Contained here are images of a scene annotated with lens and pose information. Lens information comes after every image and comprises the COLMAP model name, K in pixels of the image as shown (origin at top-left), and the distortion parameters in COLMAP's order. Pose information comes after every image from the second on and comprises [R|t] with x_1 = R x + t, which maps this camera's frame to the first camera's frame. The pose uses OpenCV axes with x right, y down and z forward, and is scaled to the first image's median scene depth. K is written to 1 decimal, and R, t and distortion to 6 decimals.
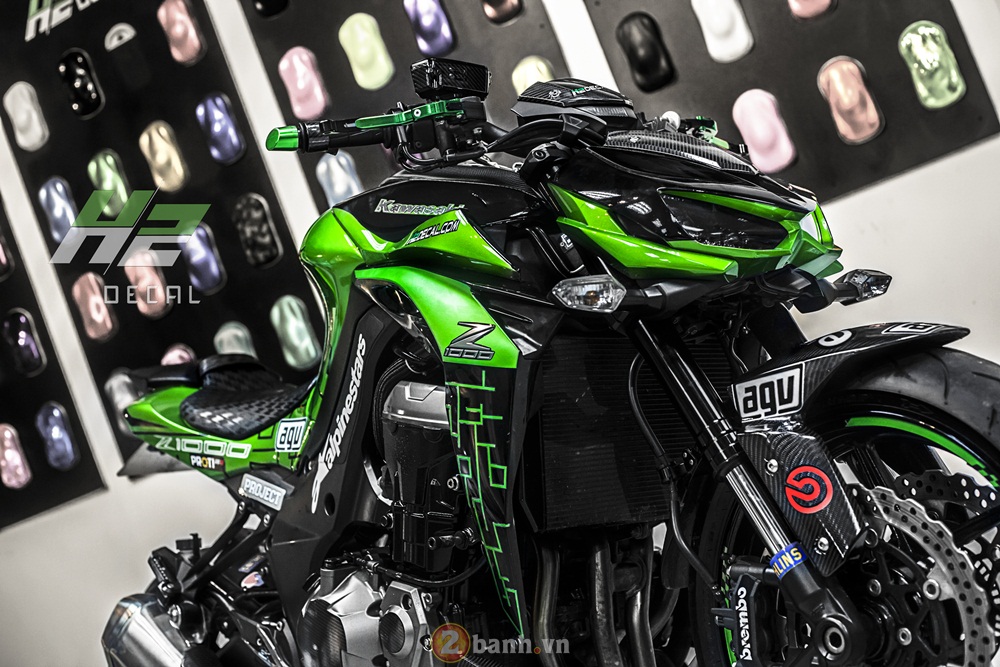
lens RADIAL K [[1438.7, 0, 468.7], [0, 1438.7, 372.7], [0, 0, 1]] dist [0.024483, -0.416032]
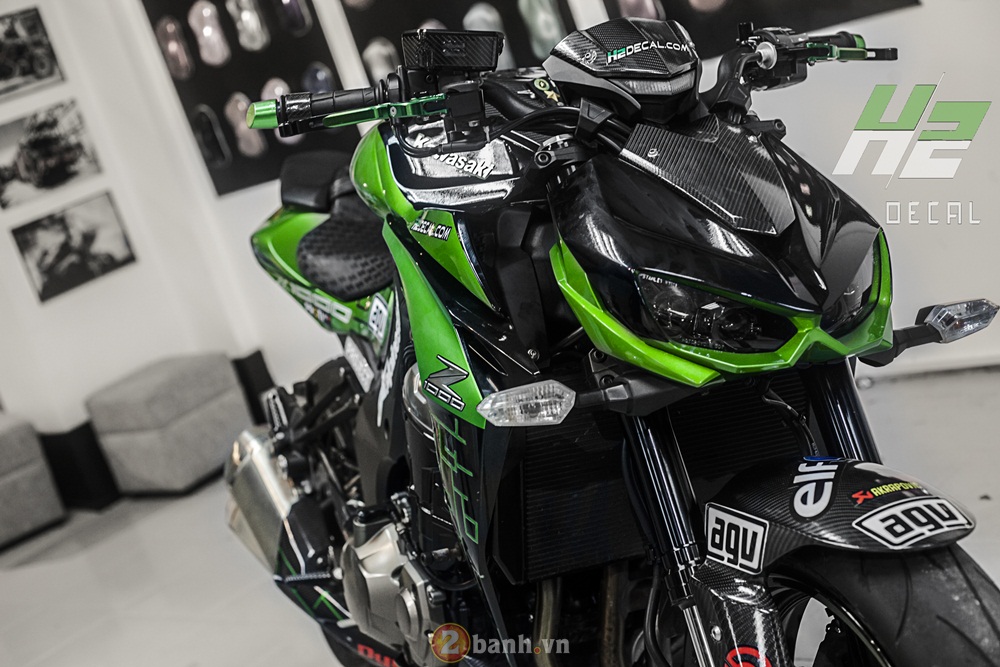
lens RADIAL K [[1449.3, 0, 500.0], [0, 1449.3, 333.5], [0, 0, 1]] dist [0.011818, -0.000880]
pose [[0.960840, 0.101455, -0.257861, 0.196405], [-0.010480, 0.943204, 0.332050, -0.261650], [0.276904, -0.316345, 0.907331, 0.161137]]
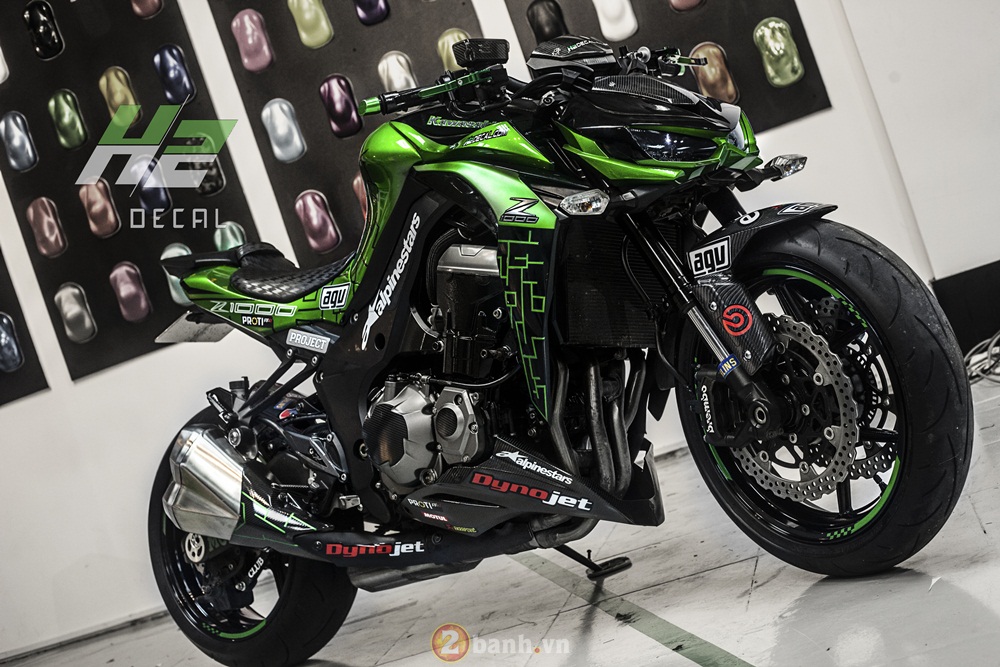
lens RADIAL K [[1438.5, 0, 500.0], [0, 1438.5, 333.5], [0, 0, 1]] dist [-0.066136, -0.073971]
pose [[0.984289, 0.026673, 0.174539, -0.202373], [-0.023740, 0.999540, -0.018871, 0.097778], [-0.174962, 0.014431, 0.984469, -0.313937]]
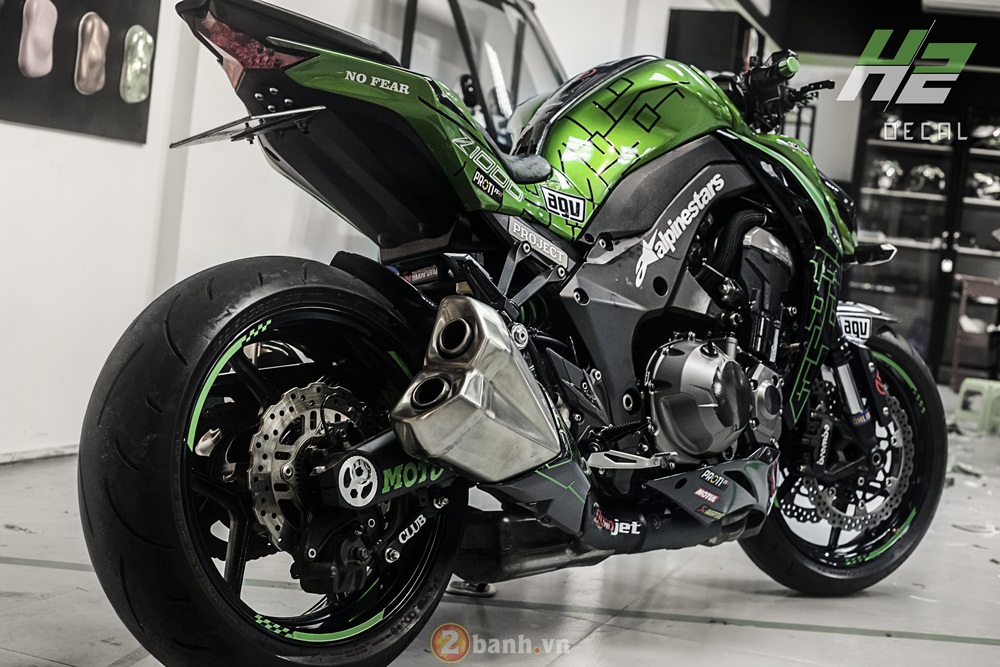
lens RADIAL K [[1438.5, 0, 500.0], [0, 1438.5, 333.5], [0, 0, 1]] dist [-0.066136, -0.073971]
pose [[-0.091940, 0.287929, 0.953228, -1.087303], [-0.101856, 0.949542, -0.296639, 0.446594], [-0.990541, -0.124365, -0.057974, 1.093265]]
